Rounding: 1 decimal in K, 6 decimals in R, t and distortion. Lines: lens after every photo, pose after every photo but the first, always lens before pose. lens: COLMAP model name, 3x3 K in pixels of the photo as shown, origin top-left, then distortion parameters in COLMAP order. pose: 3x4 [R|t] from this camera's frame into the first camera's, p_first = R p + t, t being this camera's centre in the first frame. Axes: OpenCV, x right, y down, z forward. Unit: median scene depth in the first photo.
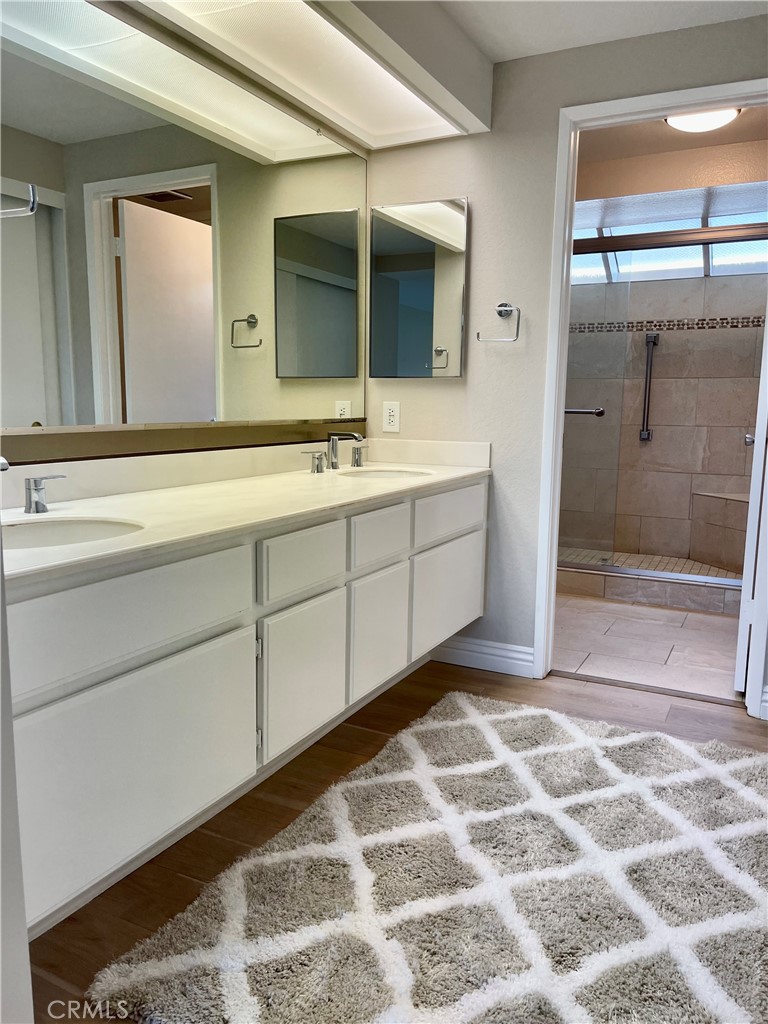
lens RADIAL K [[768.1, 0, 378.2], [0, 768.1, 512.4], [0, 0, 1]] dist [0.006321, -0.009983]
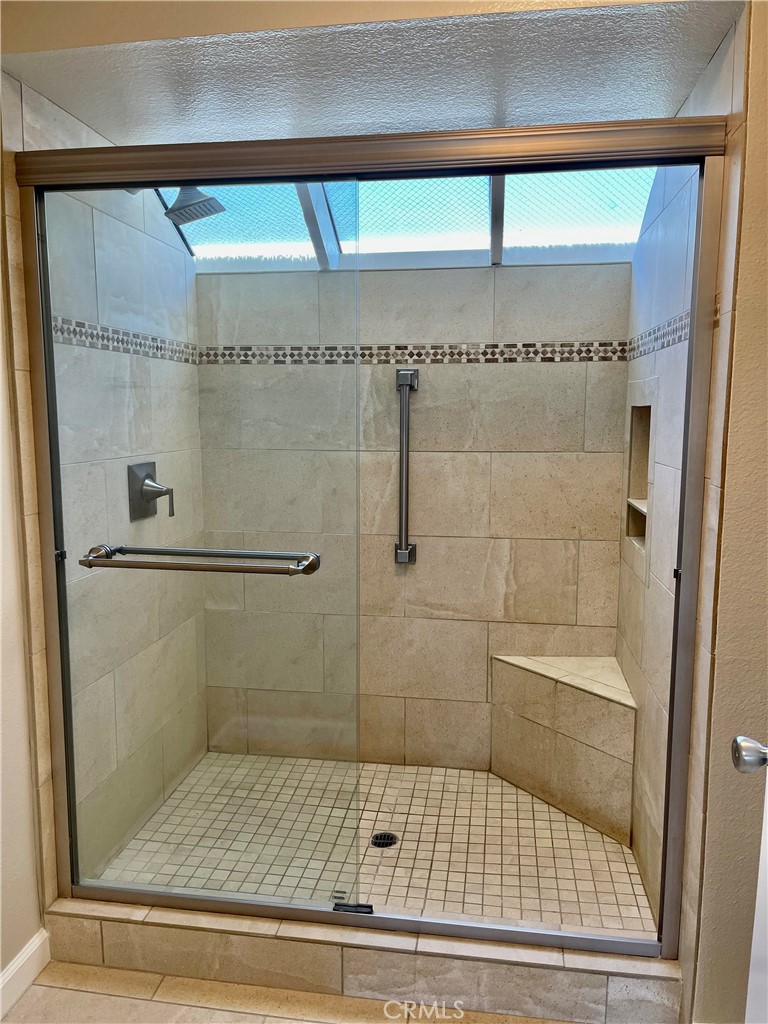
lens RADIAL K [[768.1, 0, 385.7], [0, 768.1, 513.7], [0, 0, 1]] dist [0.006321, -0.009983]
pose [[0.945809, -0.055633, 0.319923, 0.166866], [0.056361, 0.998386, 0.006989, -0.137450], [-0.319795, 0.011421, 0.947418, 0.501513]]
